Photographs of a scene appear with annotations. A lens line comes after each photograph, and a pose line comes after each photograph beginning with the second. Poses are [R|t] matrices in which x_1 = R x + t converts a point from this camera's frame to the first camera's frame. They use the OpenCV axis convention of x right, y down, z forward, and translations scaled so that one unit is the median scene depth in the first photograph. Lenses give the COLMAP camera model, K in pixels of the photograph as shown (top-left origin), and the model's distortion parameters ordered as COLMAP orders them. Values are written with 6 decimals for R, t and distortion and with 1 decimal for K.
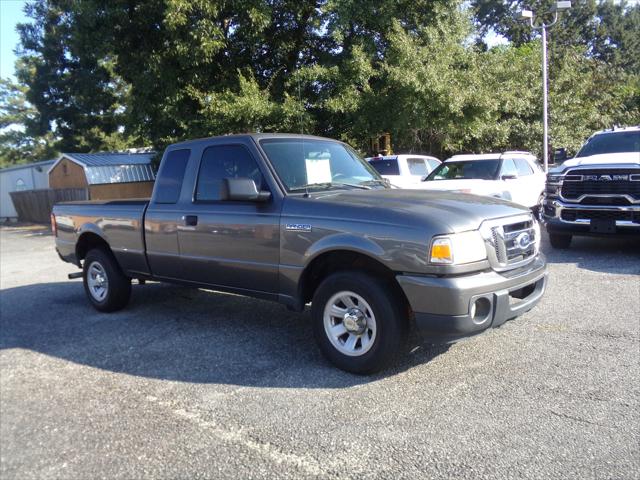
lens RADIAL K [[528.9, 0, 320.0], [0, 528.9, 240.0], [0, 0, 1]] dist [-0.004045, -0.044670]
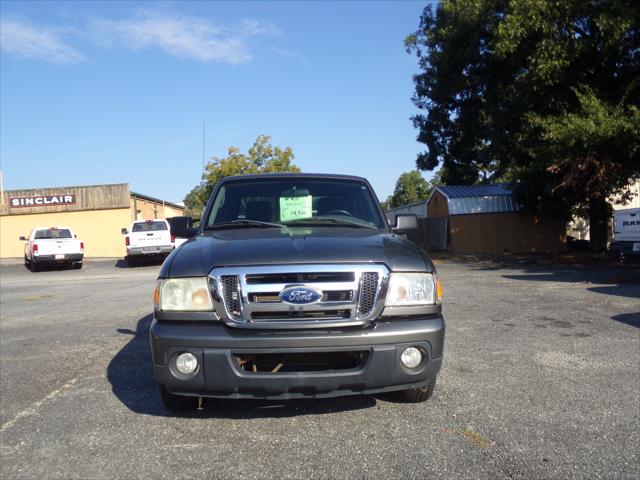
lens RADIAL K [[528.9, 0, 320.0], [0, 528.9, 240.0], [0, 0, 1]] dist [-0.004045, -0.044670]
pose [[0.685917, 0.040709, -0.726540, 0.191983], [-0.080334, 0.996567, -0.020003, -0.013875], [0.723232, 0.072086, 0.686833, 0.092991]]
